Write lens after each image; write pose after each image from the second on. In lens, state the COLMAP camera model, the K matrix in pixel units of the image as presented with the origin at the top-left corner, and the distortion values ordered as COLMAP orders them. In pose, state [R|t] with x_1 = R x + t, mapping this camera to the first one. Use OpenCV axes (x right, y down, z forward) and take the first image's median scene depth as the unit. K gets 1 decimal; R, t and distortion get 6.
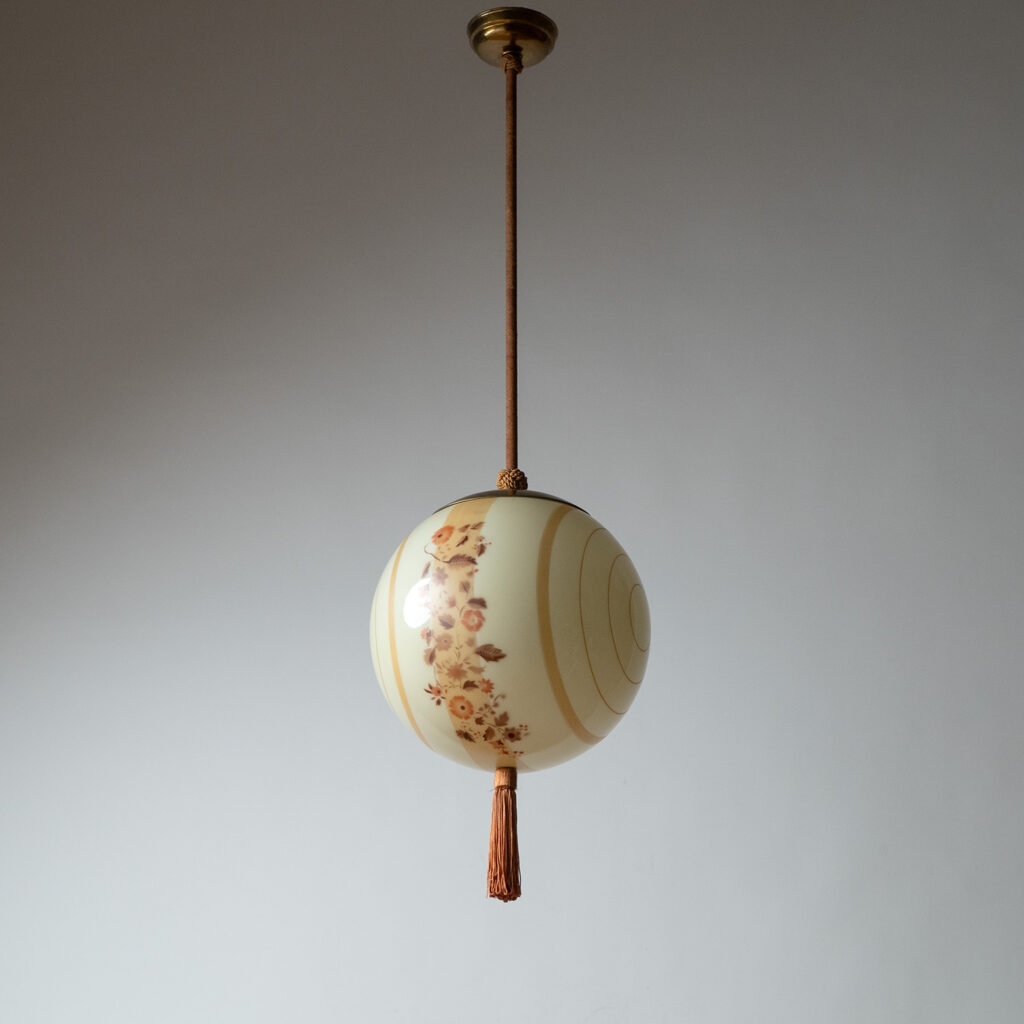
lens RADIAL K [[2386.2, 0, 512.0], [0, 2386.2, 512.0], [0, 0, 1]] dist [-0.061032, 0.234345]
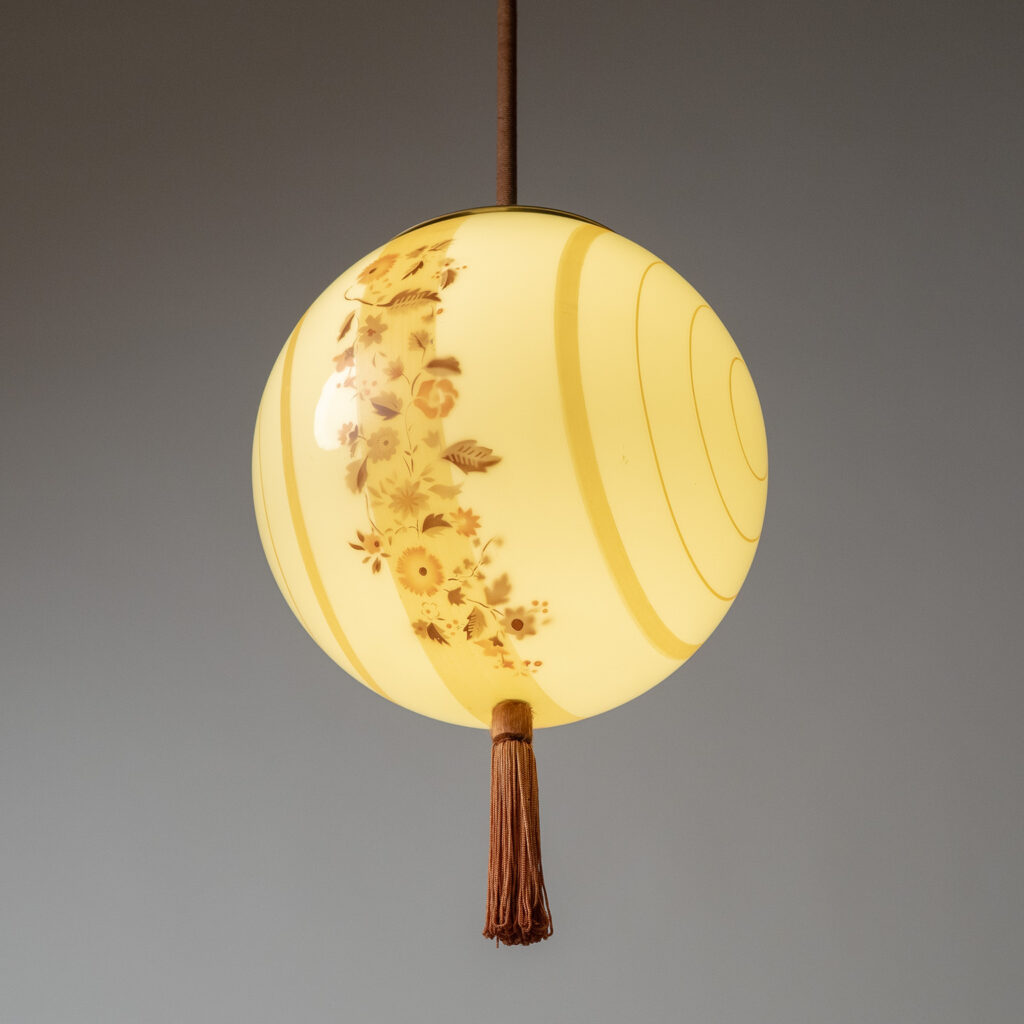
lens RADIAL K [[2386.2, 0, 512.0], [0, 2386.2, 512.0], [0, 0, 1]] dist [-0.061032, 0.234345]
pose [[0.999308, -0.037127, -0.002187, 0.000571], [0.036489, 0.990111, -0.135457, 0.140891], [0.007195, 0.135283, 0.990781, 0.479782]]
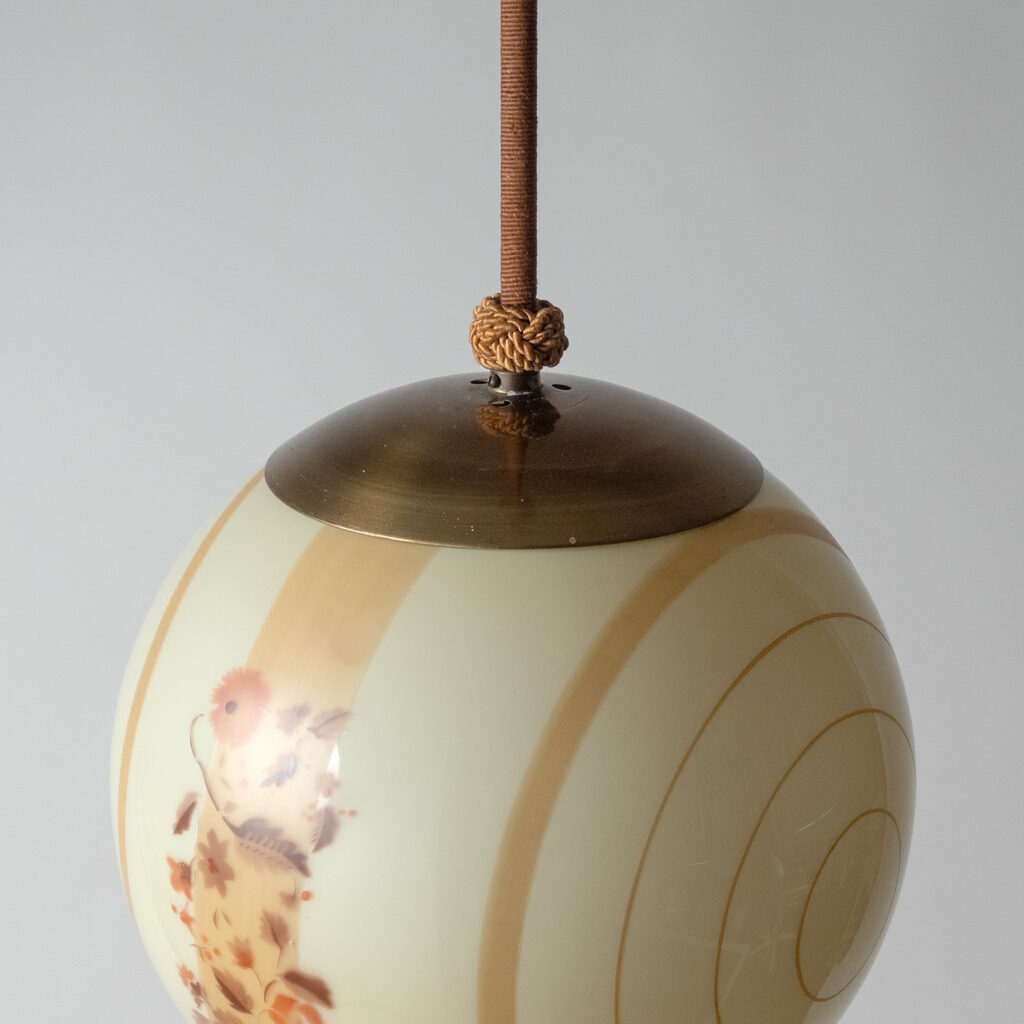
lens RADIAL K [[2386.2, 0, 512.0], [0, 2386.2, 512.0], [0, 0, 1]] dist [-0.061032, 0.234345]
pose [[0.970904, 0.126043, -0.203616, 0.072467], [0.034512, 0.767751, 0.639818, -0.224264], [0.236970, -0.628229, 0.741062, 0.795491]]
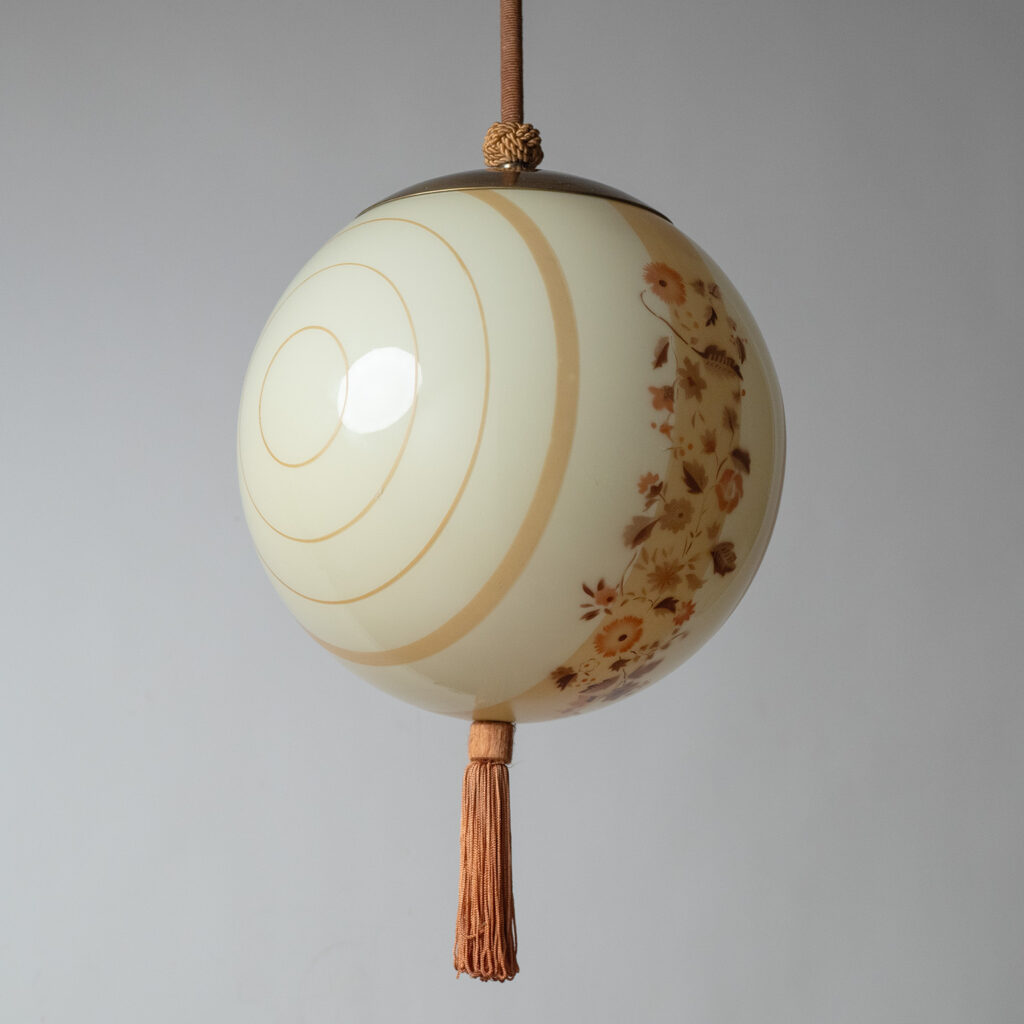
lens RADIAL K [[2386.2, 0, 512.0], [0, 2386.2, 512.0], [0, 0, 1]] dist [-0.061032, 0.234345]
pose [[0.423358, 0.183891, 0.887103, -0.478873], [-0.370387, 0.928744, -0.015761, 0.074088], [-0.826790, -0.321899, 0.461302, 0.797541]]
